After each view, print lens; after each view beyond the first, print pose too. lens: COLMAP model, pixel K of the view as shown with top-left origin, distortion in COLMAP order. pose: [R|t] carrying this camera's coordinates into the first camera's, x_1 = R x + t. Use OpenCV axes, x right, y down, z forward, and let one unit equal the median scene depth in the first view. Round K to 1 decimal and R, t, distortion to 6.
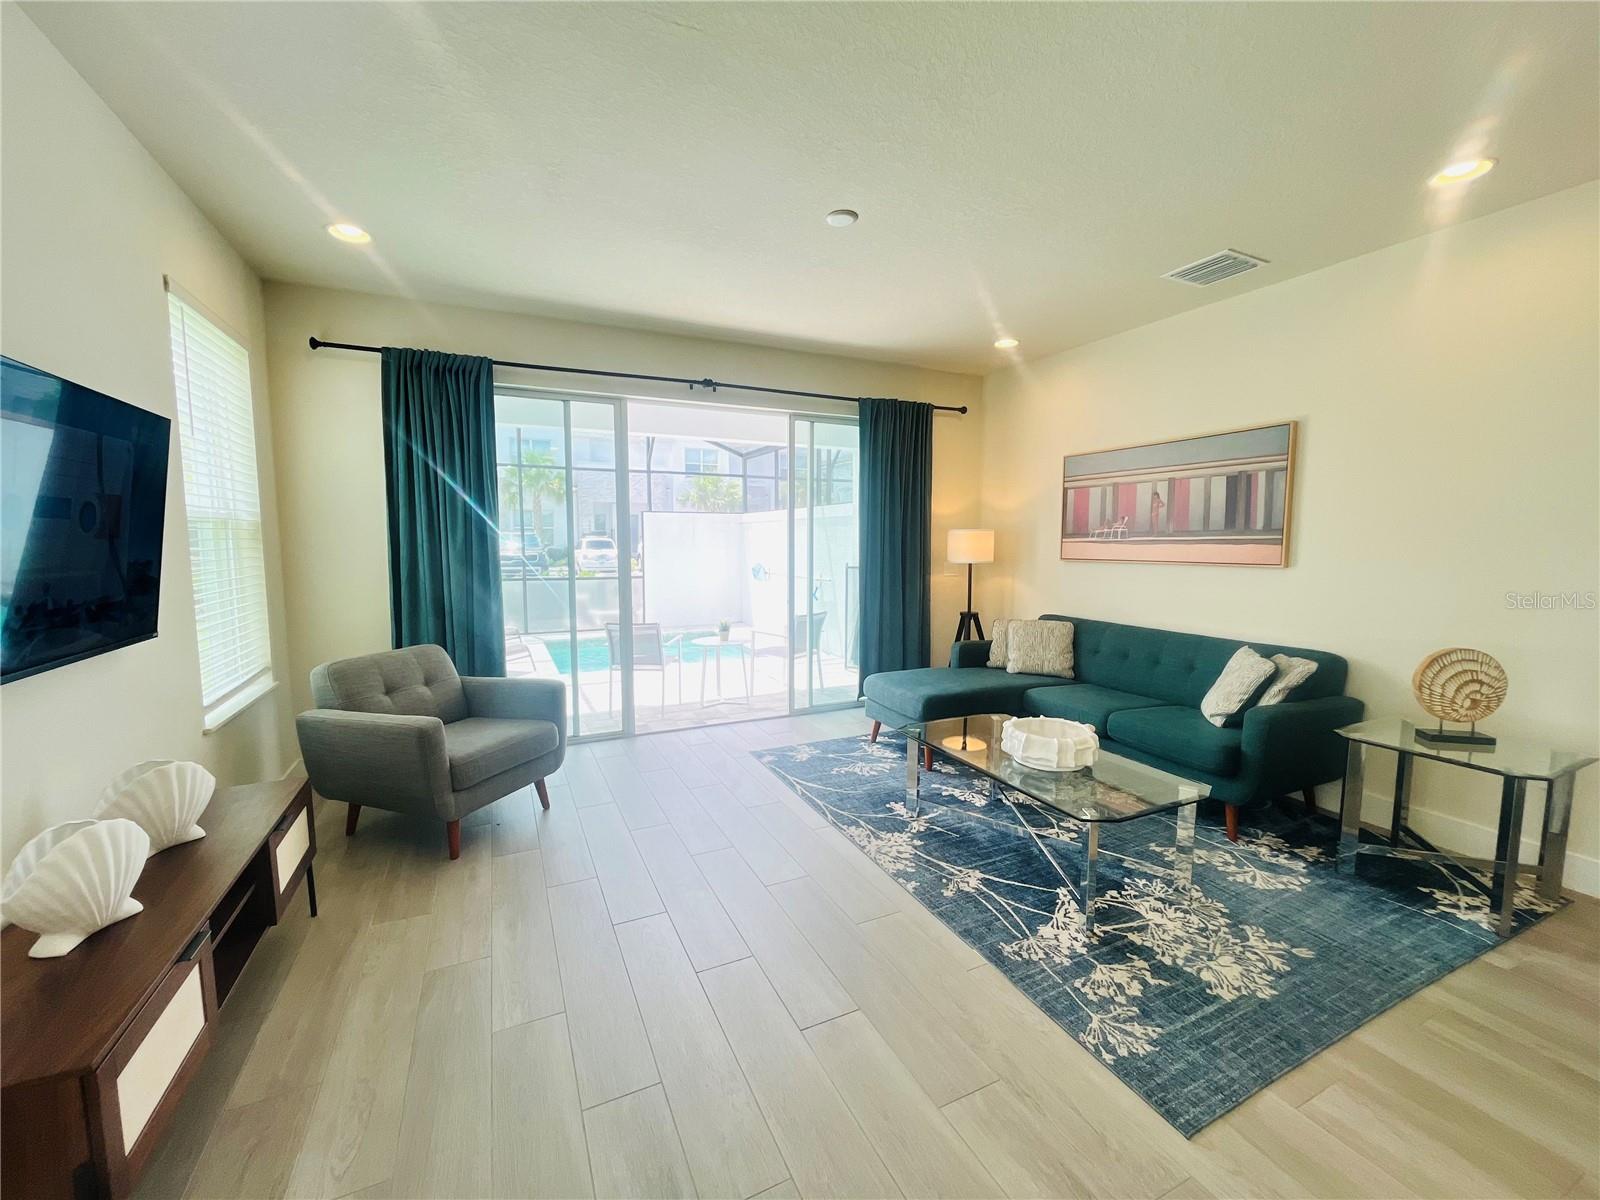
lens RADIAL K [[644.0, 0, 797.5], [0, 644.0, 598.6], [0, 0, 1]] dist [-0.001575, -0.000116]
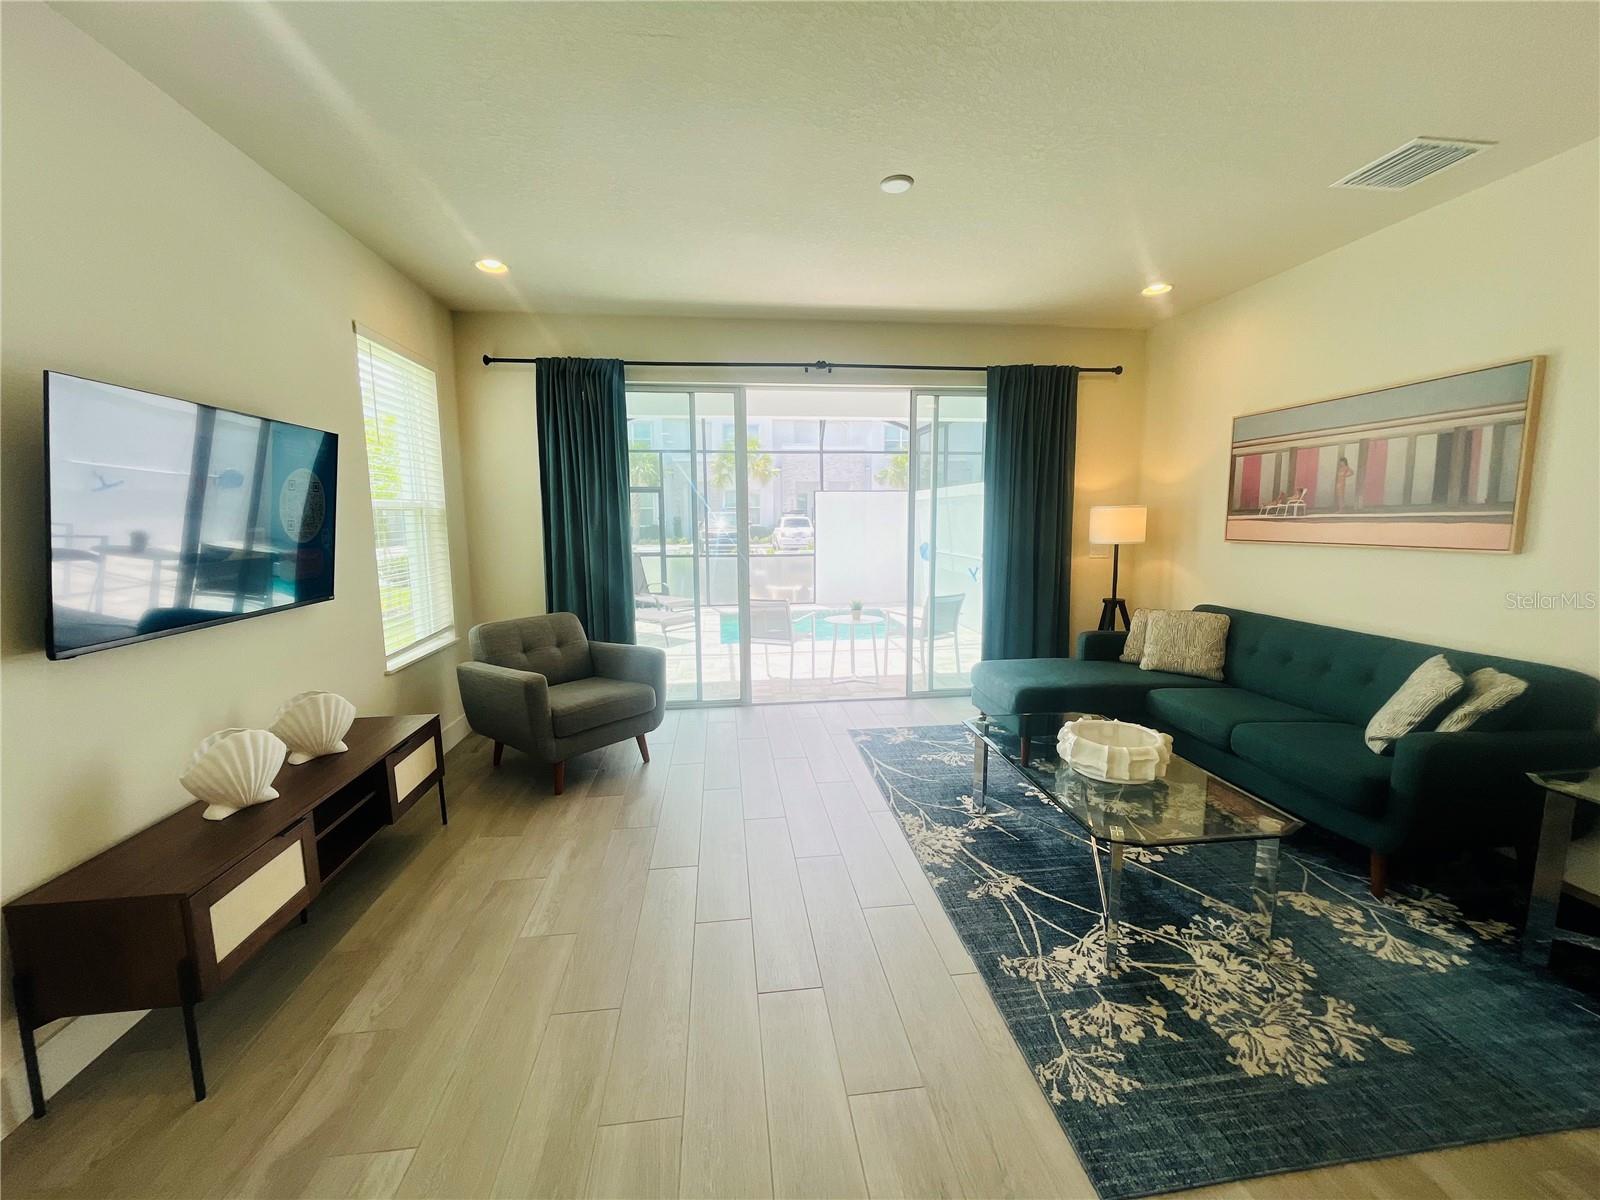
lens RADIAL K [[644.0, 0, 798.5], [0, 644.0, 597.9], [0, 0, 1]] dist [-0.001575, -0.000116]
pose [[0.949095, 0.031337, -0.313427, 0.214769], [-0.020658, 0.999089, 0.037336, -0.008108], [0.314311, -0.028961, 0.948878, 0.024797]]
